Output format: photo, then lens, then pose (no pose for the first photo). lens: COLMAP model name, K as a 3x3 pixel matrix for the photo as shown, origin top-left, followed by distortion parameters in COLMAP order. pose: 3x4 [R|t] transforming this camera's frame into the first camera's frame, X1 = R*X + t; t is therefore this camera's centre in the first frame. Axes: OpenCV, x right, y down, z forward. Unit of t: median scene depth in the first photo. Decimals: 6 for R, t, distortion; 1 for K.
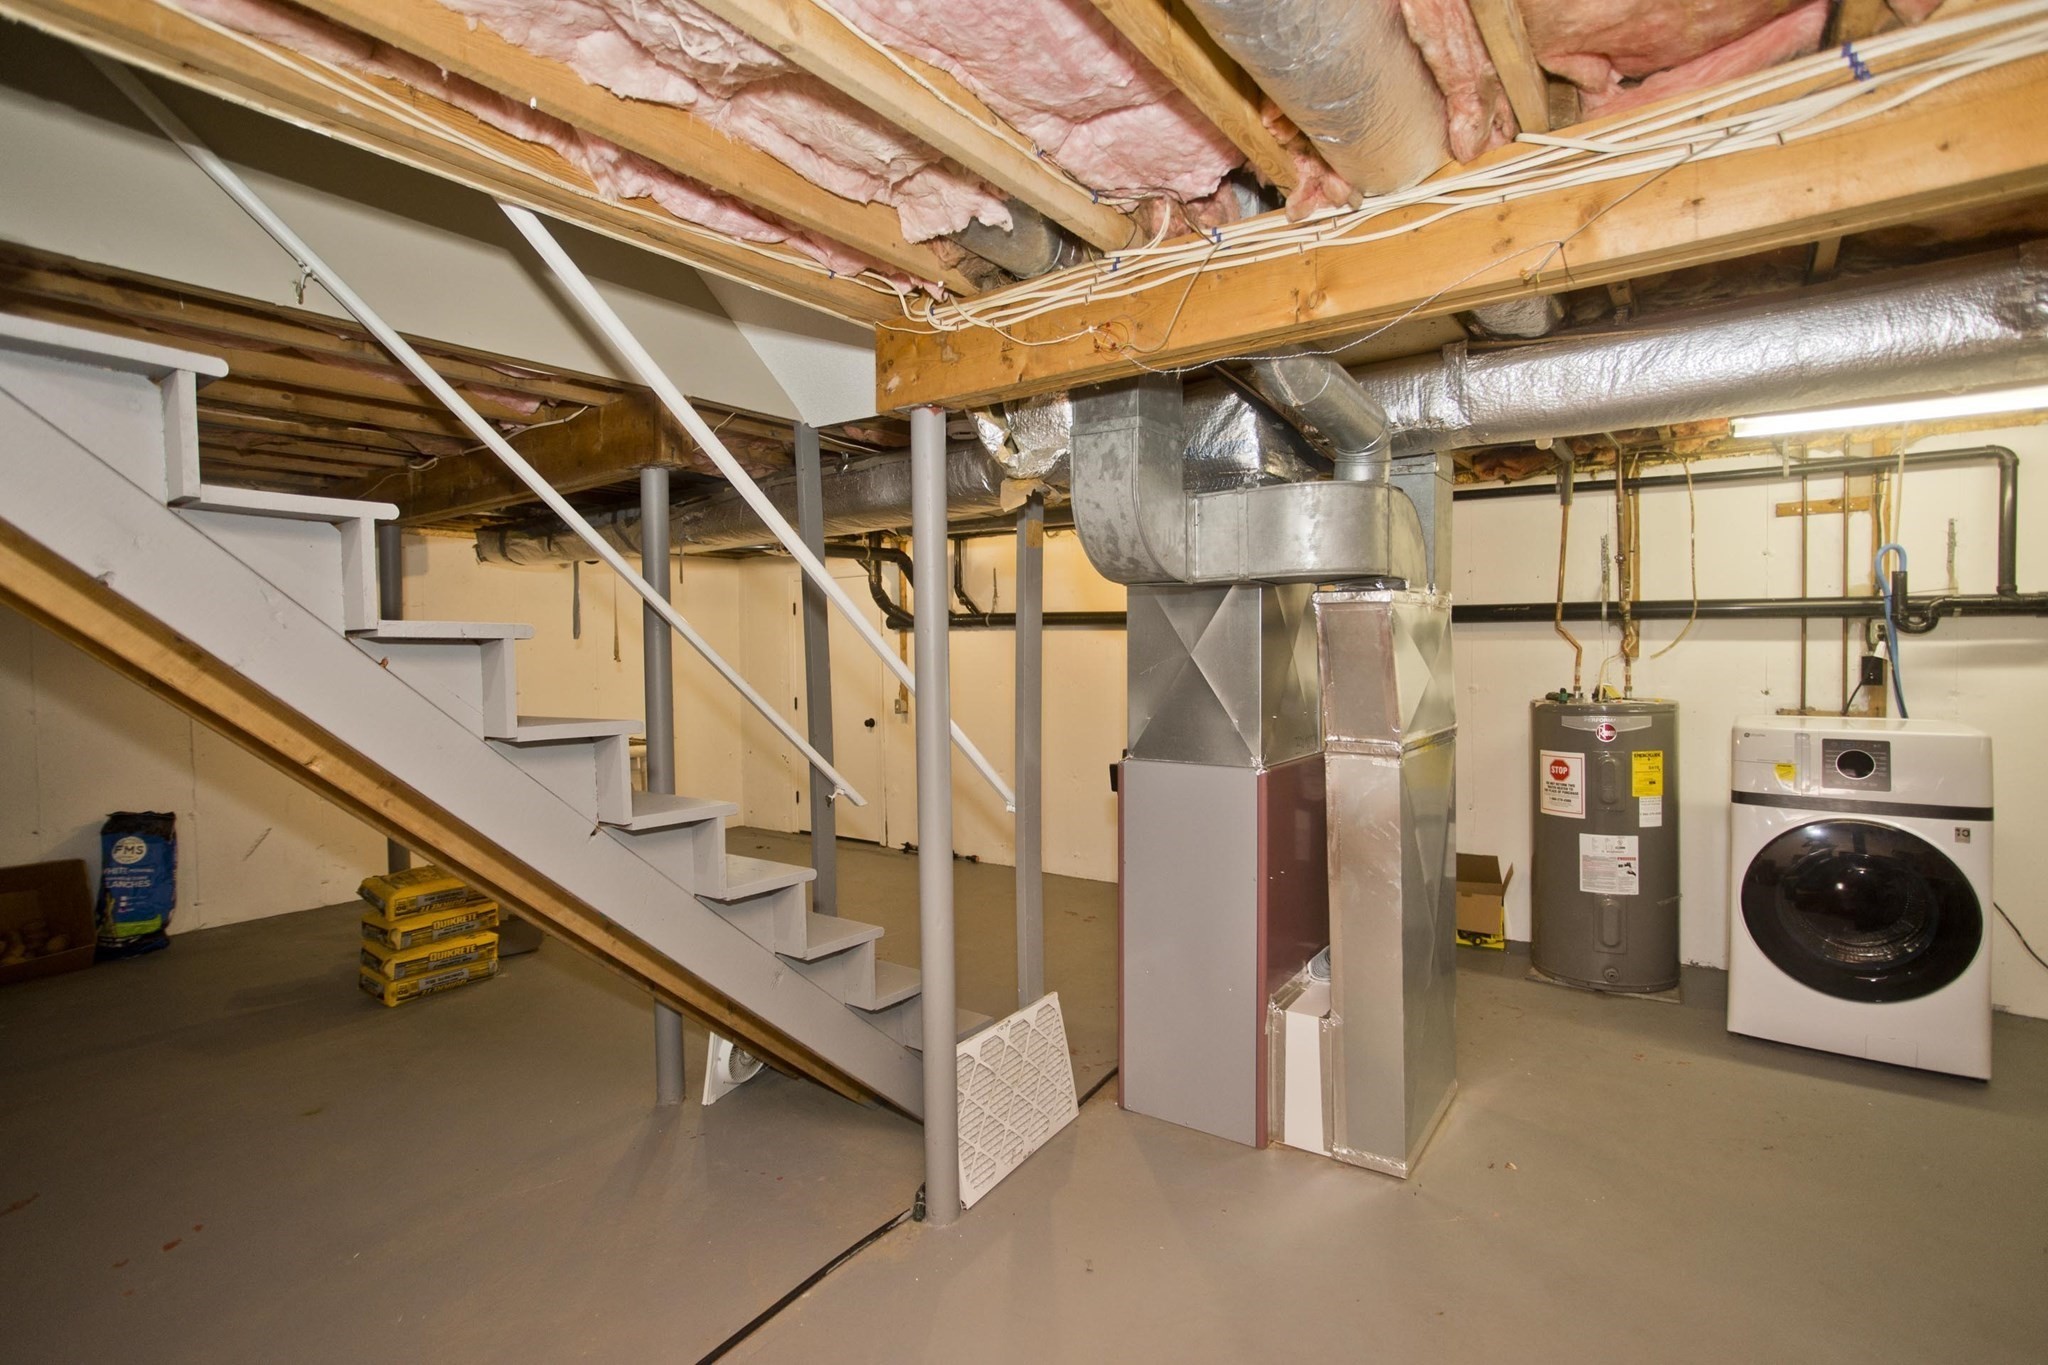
lens RADIAL K [[1001.6, 0, 1021.5], [0, 1001.6, 682.6], [0, 0, 1]] dist [-0.024535, 0.011923]
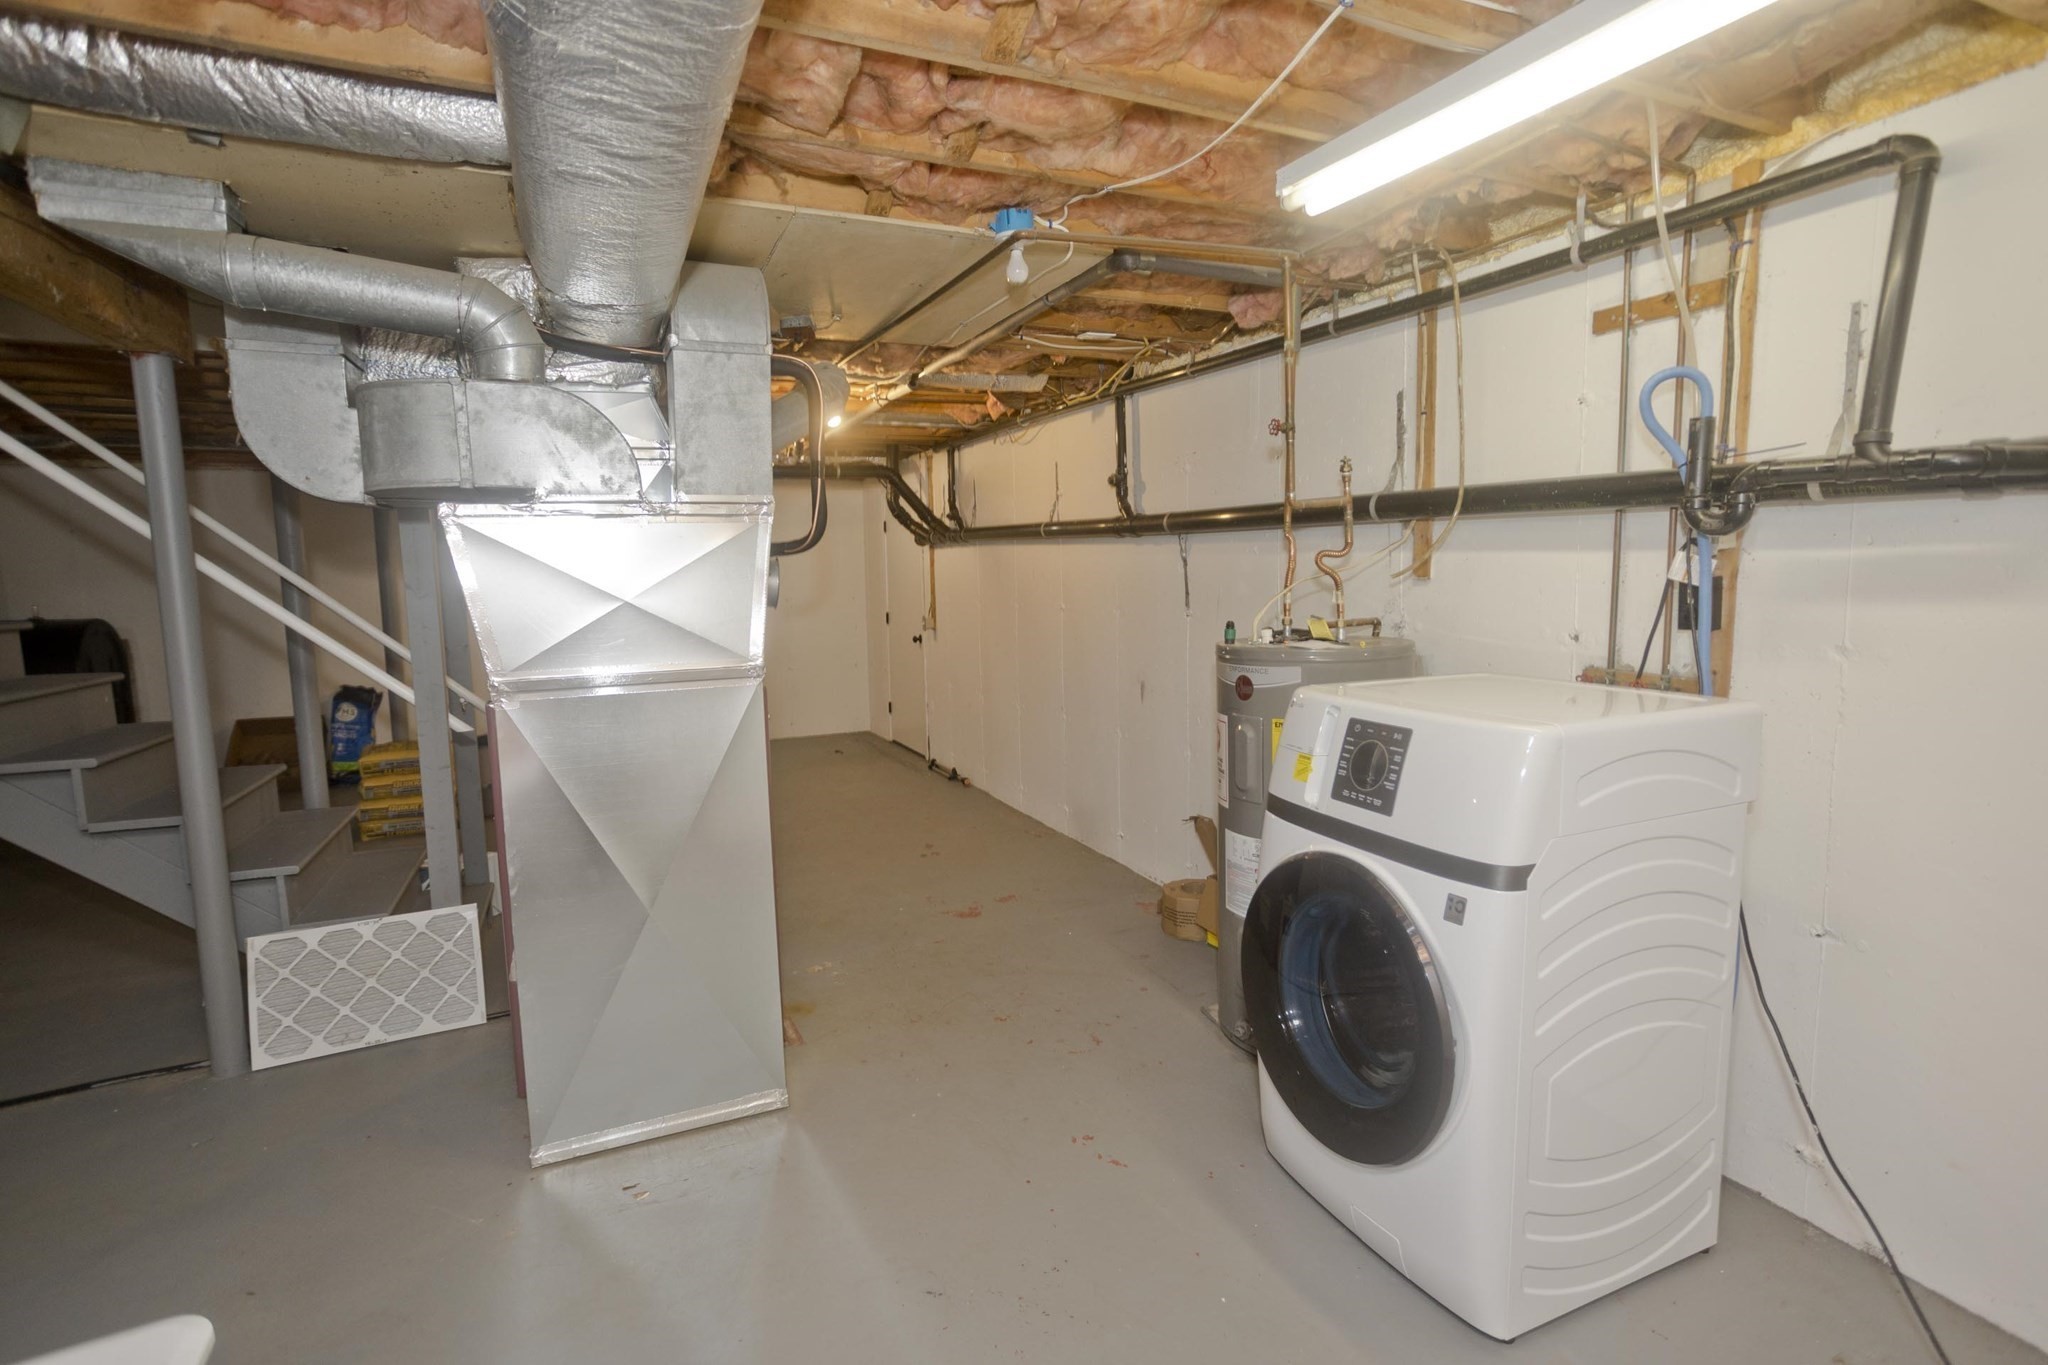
lens RADIAL K [[1001.6, 0, 1026.7], [0, 1001.6, 672.4], [0, 0, 1]] dist [-0.024535, 0.011923]
pose [[0.857700, 0.048189, -0.511887, 0.792903], [-0.005061, 0.996341, 0.085315, -0.018973], [0.514126, -0.070583, 0.854806, 0.326172]]
